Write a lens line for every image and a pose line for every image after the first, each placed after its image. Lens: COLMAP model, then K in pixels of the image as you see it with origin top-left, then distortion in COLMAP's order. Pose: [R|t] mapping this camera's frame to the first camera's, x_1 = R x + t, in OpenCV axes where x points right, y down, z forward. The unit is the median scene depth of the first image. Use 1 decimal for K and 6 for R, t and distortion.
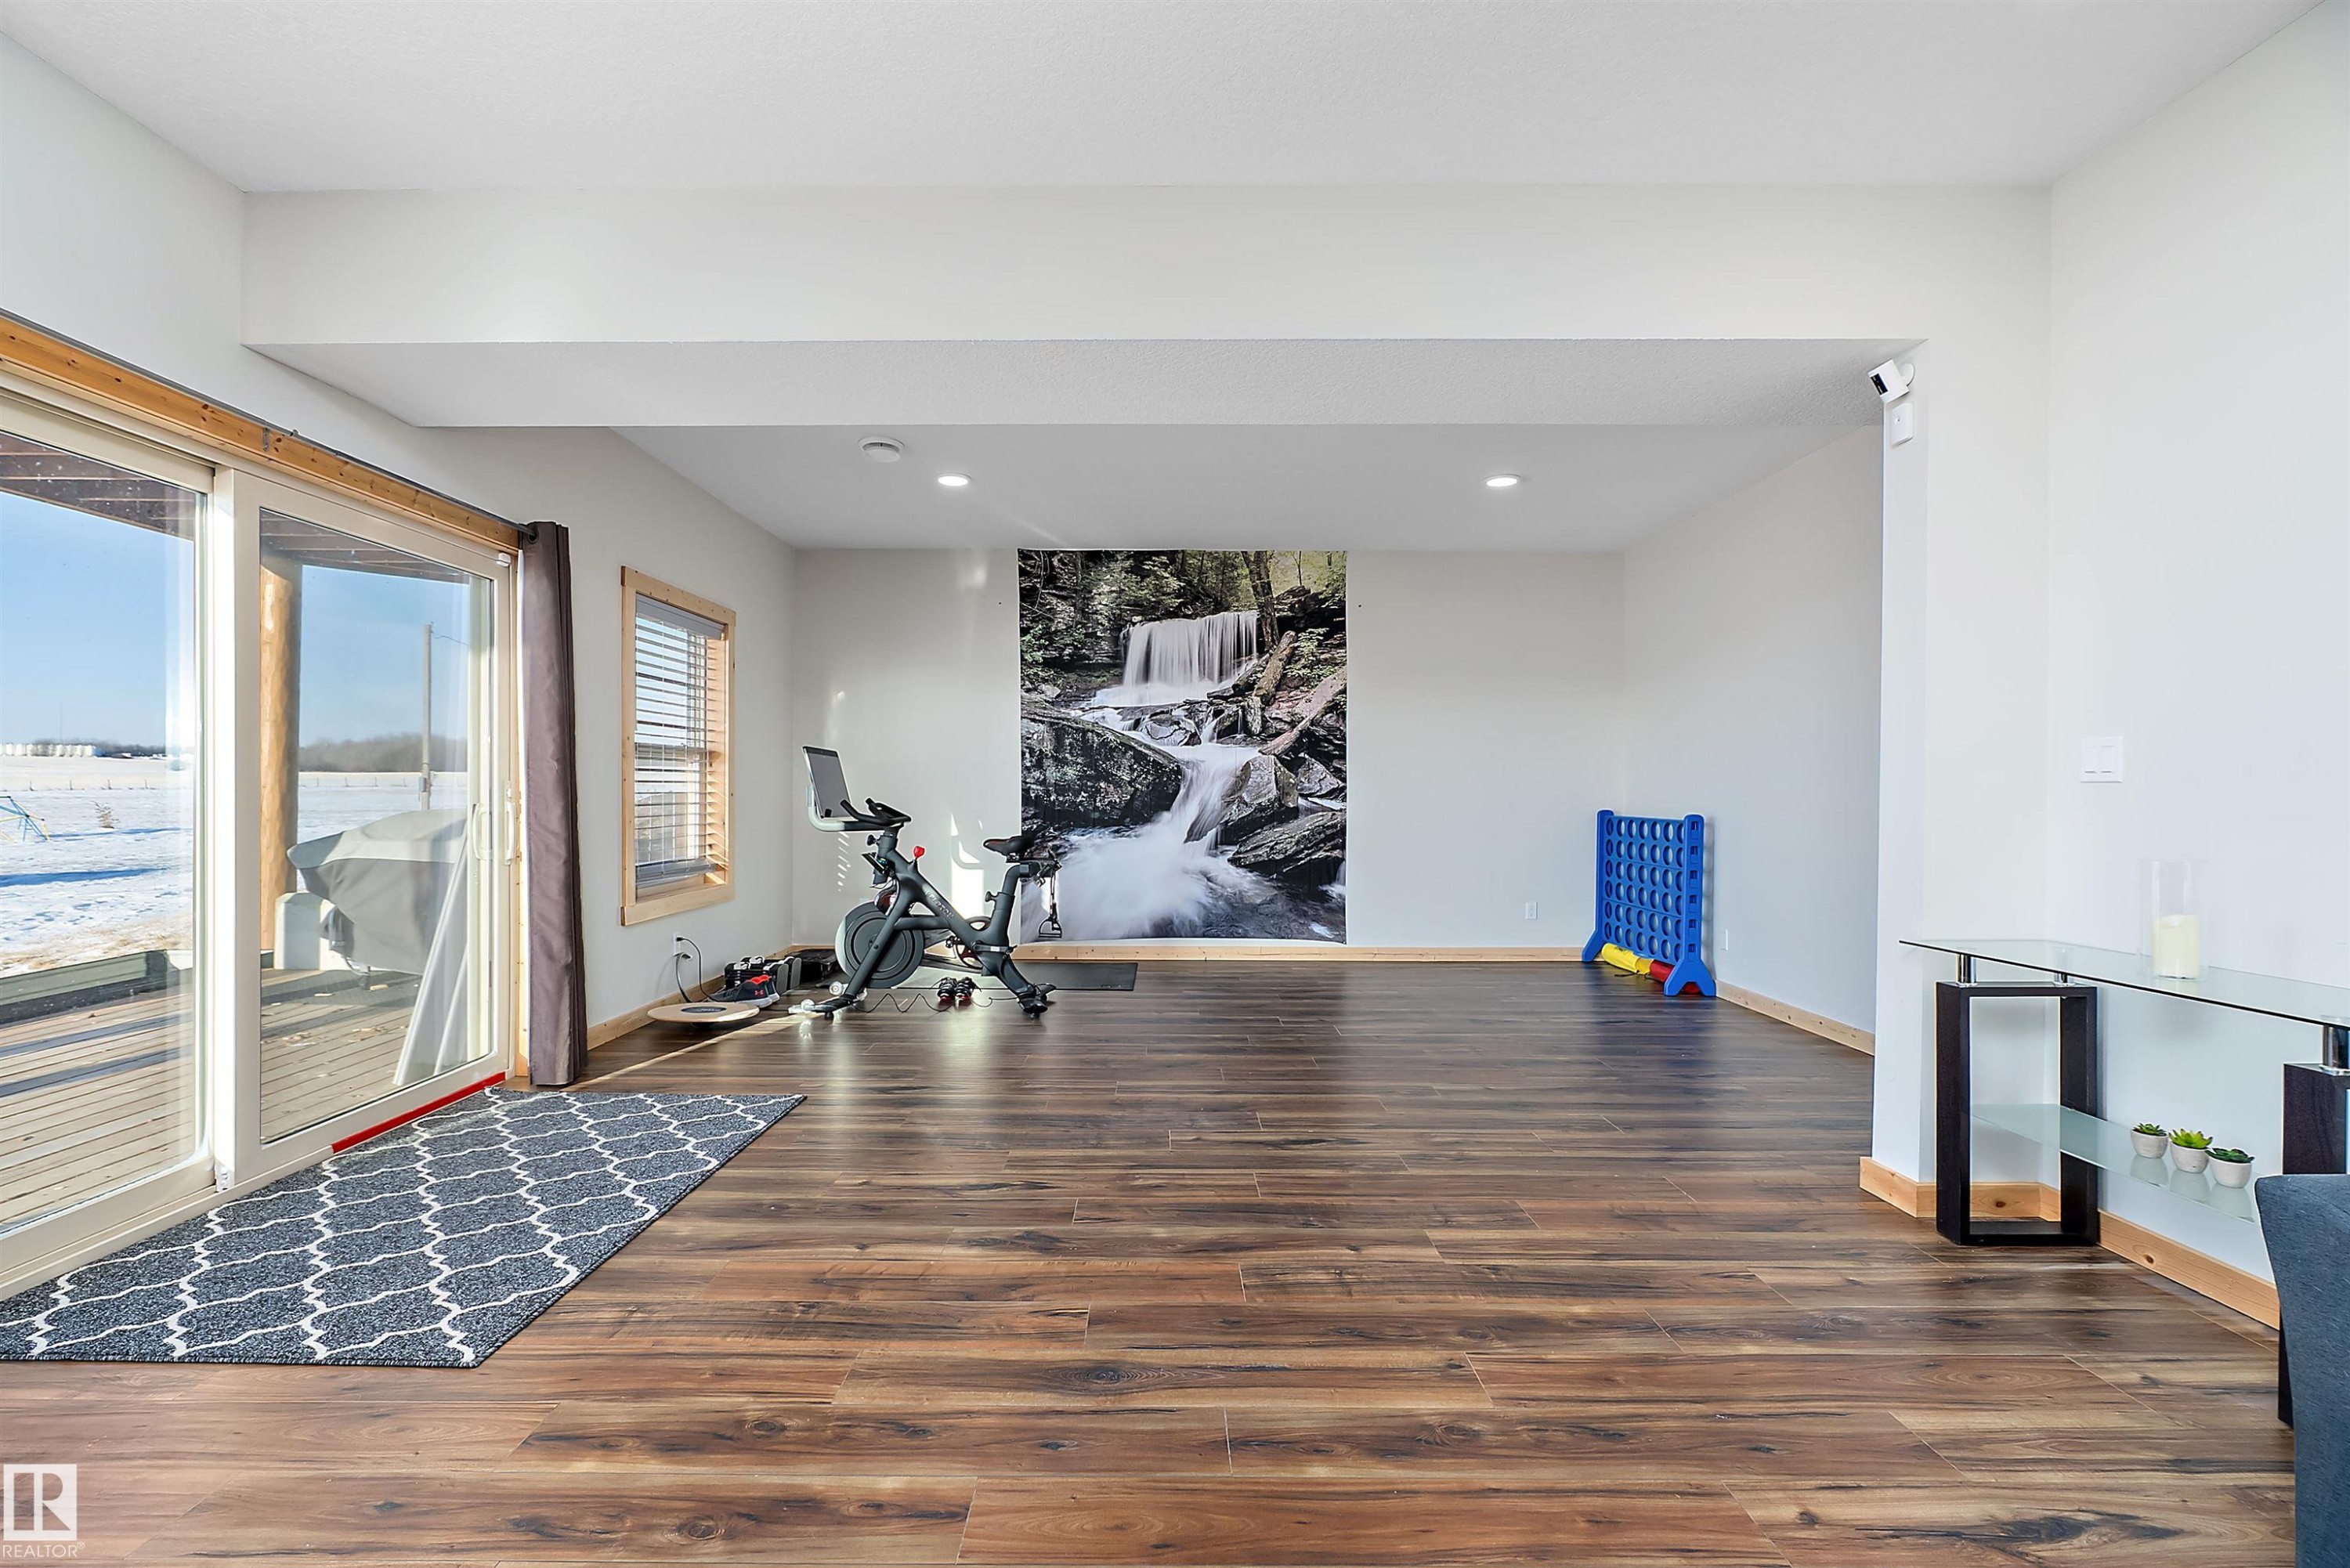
lens RADIAL K [[1053.4, 0, 1170.3], [0, 1053.4, 813.9], [0, 0, 1]] dist [-0.029654, 0.009936]
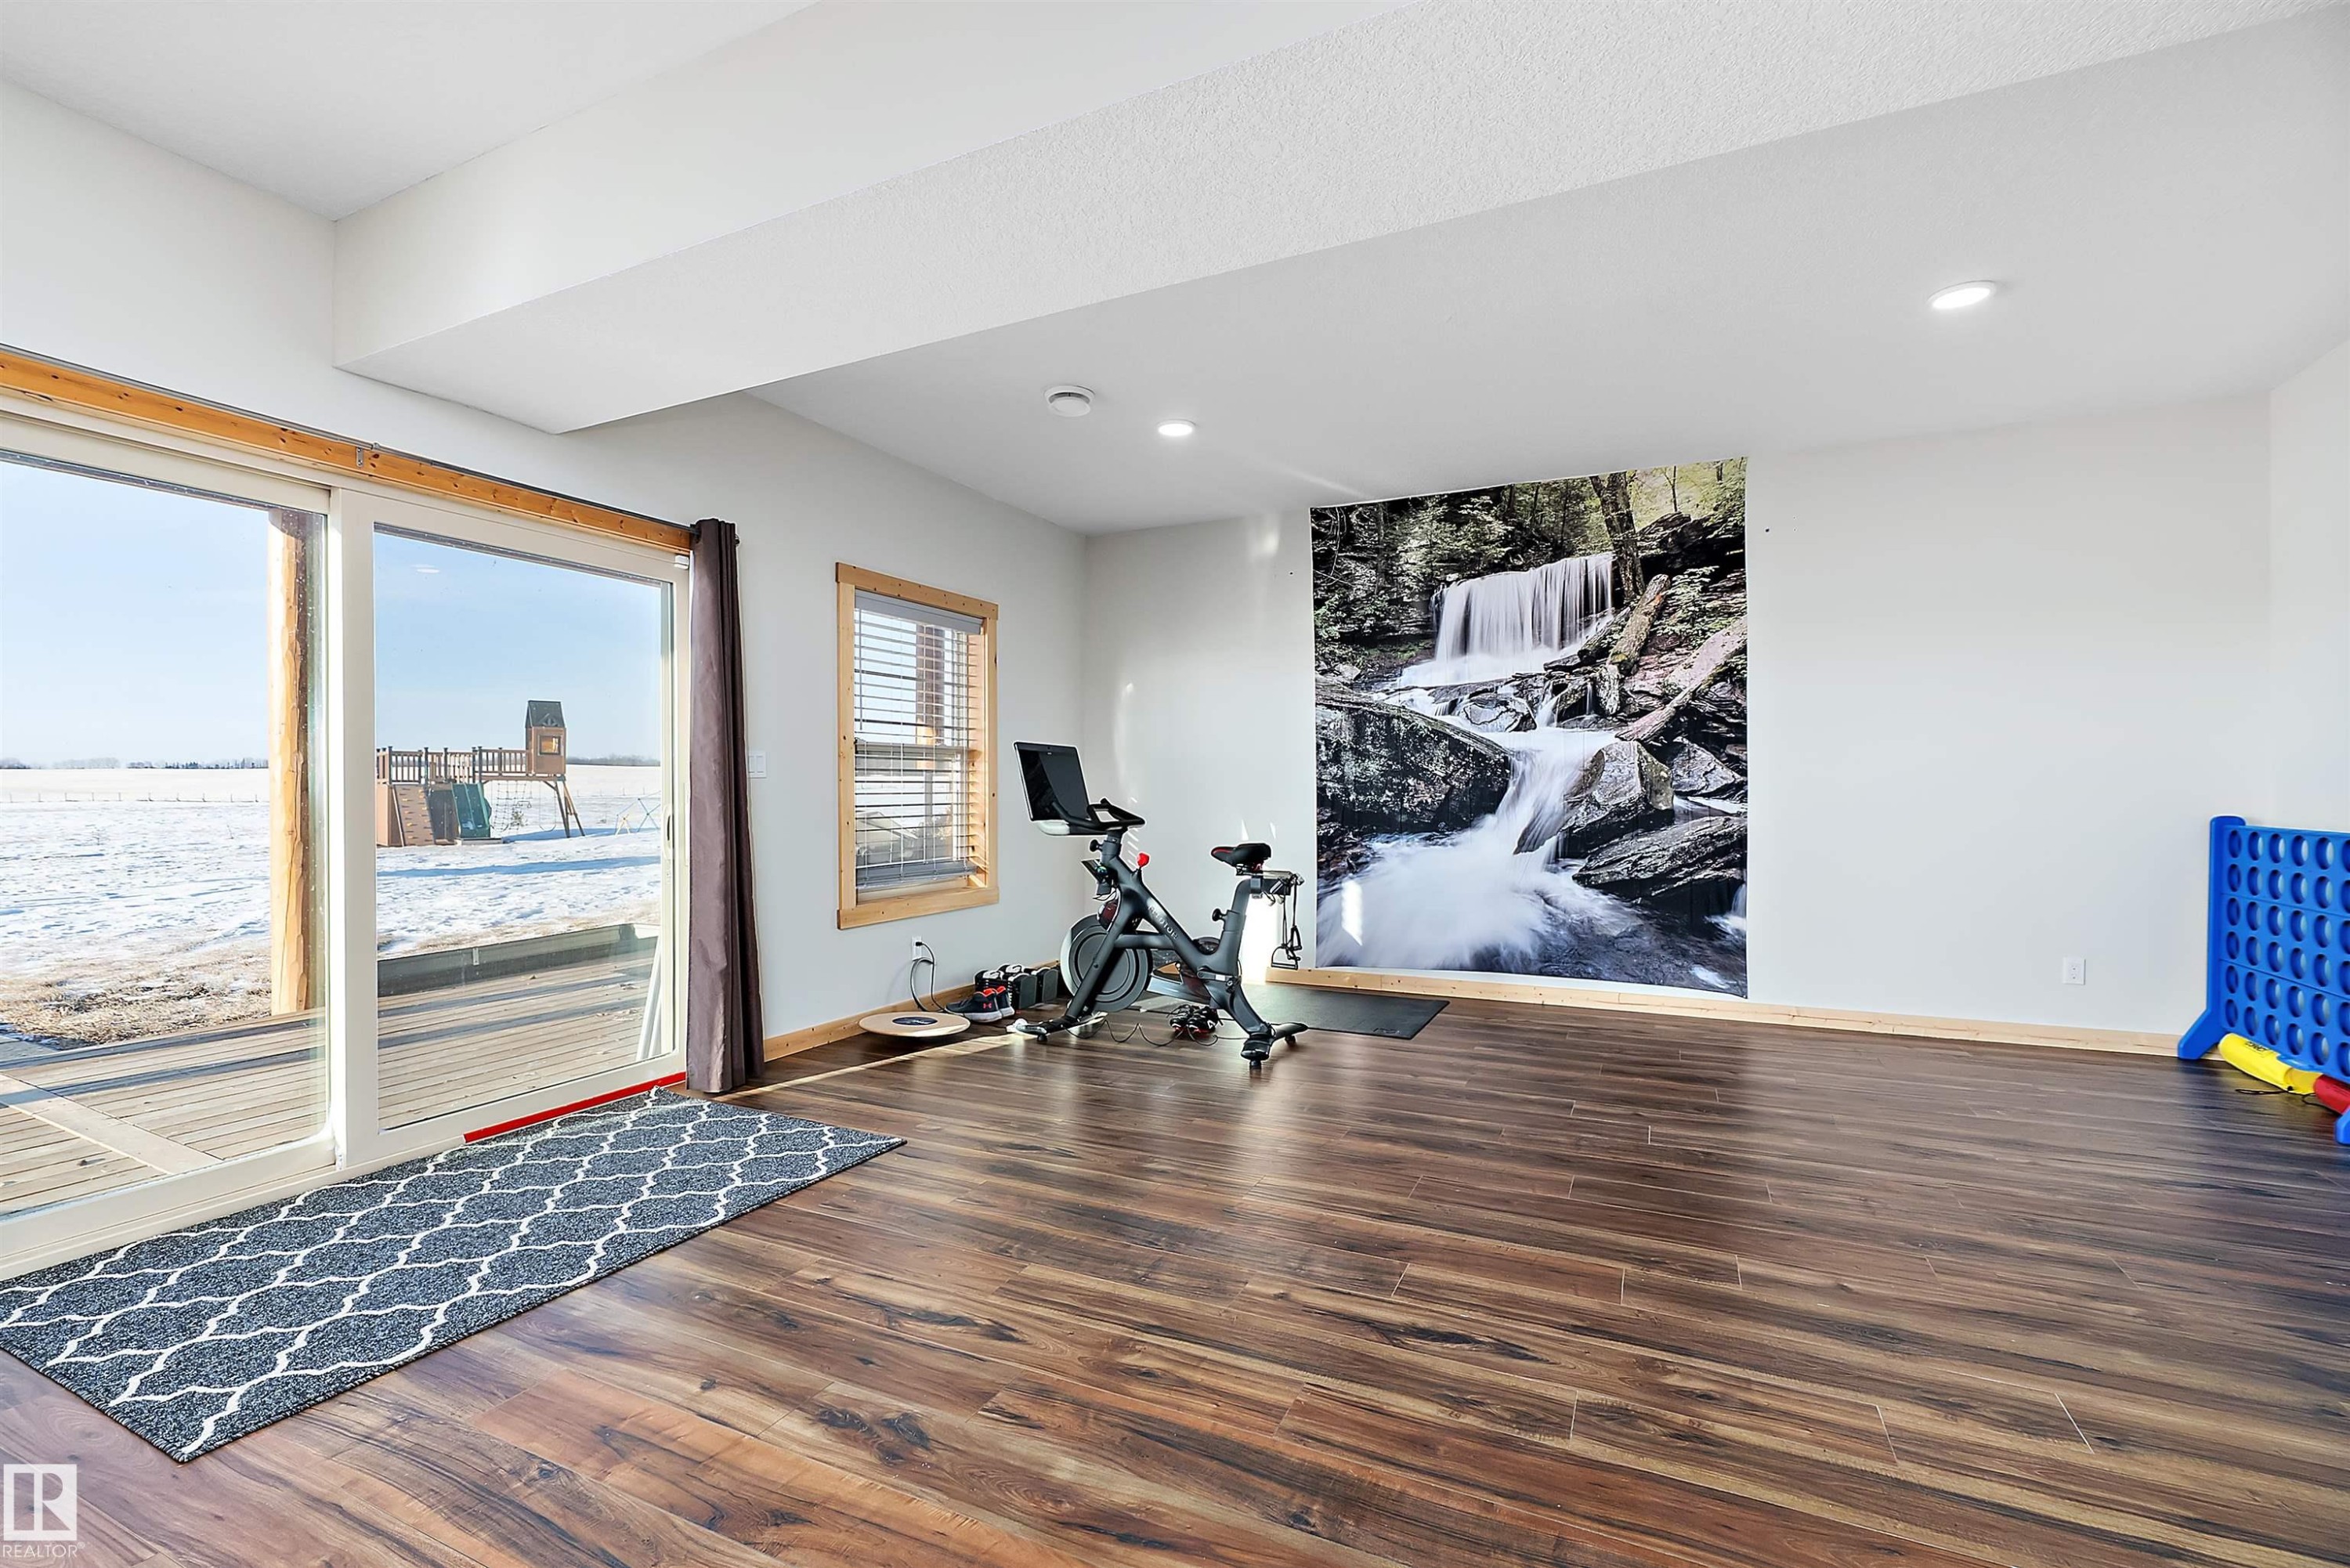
lens RADIAL K [[1063.6, 0, 1142.6], [0, 1063.6, 806.8], [0, 0, 1]] dist [-0.019335, 0.007174]
pose [[0.894185, 0.002873, -0.447688, 0.126297], [-0.005226, 0.999978, -0.004020, -0.003617], [0.447666, 0.005934, 0.894181, 0.168004]]
